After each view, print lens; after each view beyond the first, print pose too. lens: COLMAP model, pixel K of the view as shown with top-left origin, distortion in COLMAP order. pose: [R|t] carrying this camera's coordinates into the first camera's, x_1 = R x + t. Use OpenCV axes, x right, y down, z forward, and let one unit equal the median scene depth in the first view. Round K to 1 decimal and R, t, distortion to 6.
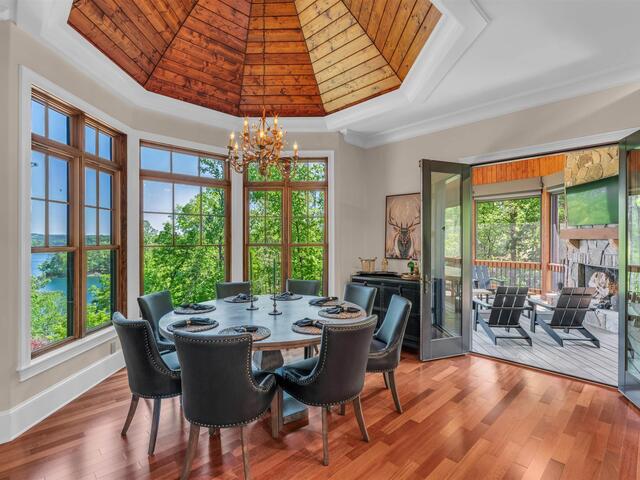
lens RADIAL K [[325.2, 0, 321.3], [0, 325.2, 239.2], [0, 0, 1]] dist [-0.009406, 0.004687]
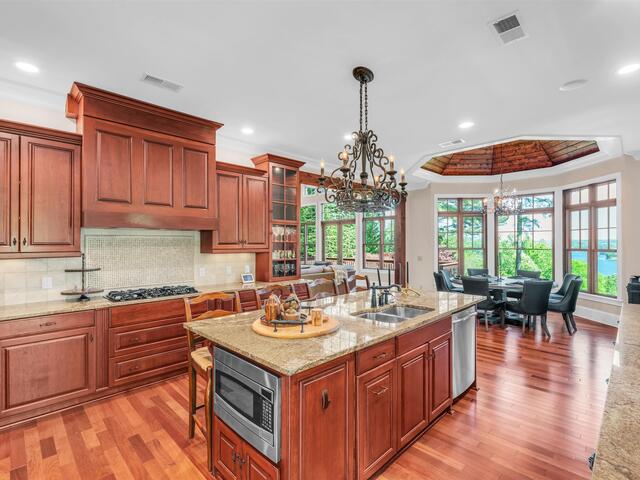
lens RADIAL K [[325.2, 0, 311.6], [0, 325.2, 243.1], [0, 0, 1]] dist [-0.009406, 0.004687]
pose [[-0.007305, -0.001115, -0.999973, 1.341533], [0.004621, 0.999989, -0.001149, -0.017060], [0.999963, -0.004629, -0.007300, -0.136879]]
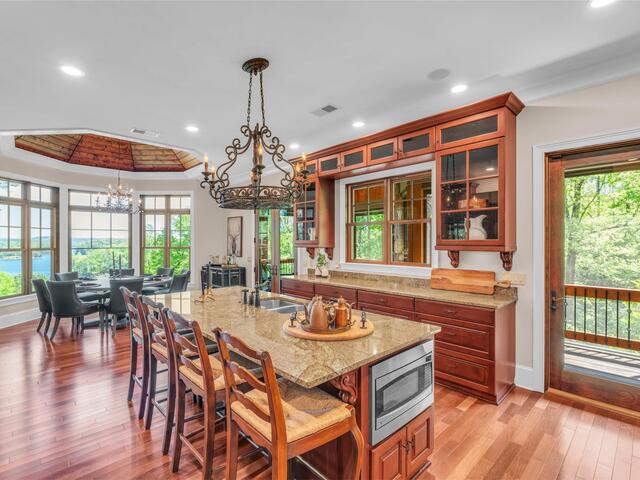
lens RADIAL K [[325.2, 0, 327.5], [0, 325.2, 241.7], [0, 0, 1]] dist [-0.009406, 0.004687]
pose [[0.999786, 0.002777, -0.020509, 0.816095], [-0.002793, 0.999996, -0.000760, -0.015293], [0.020506, 0.000817, 0.999789, -0.686149]]
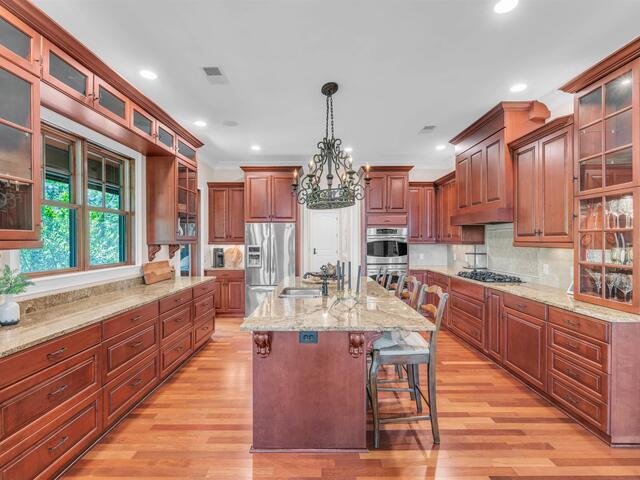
lens RADIAL K [[325.2, 0, 317.7], [0, 325.2, 242.0], [0, 0, 1]] dist [-0.009406, 0.004687]
pose [[-0.714667, -0.000688, 0.699465, 0.121458], [0.003734, 0.999982, 0.004799, -0.005566], [-0.699455, 0.006041, -0.714651, 0.557034]]
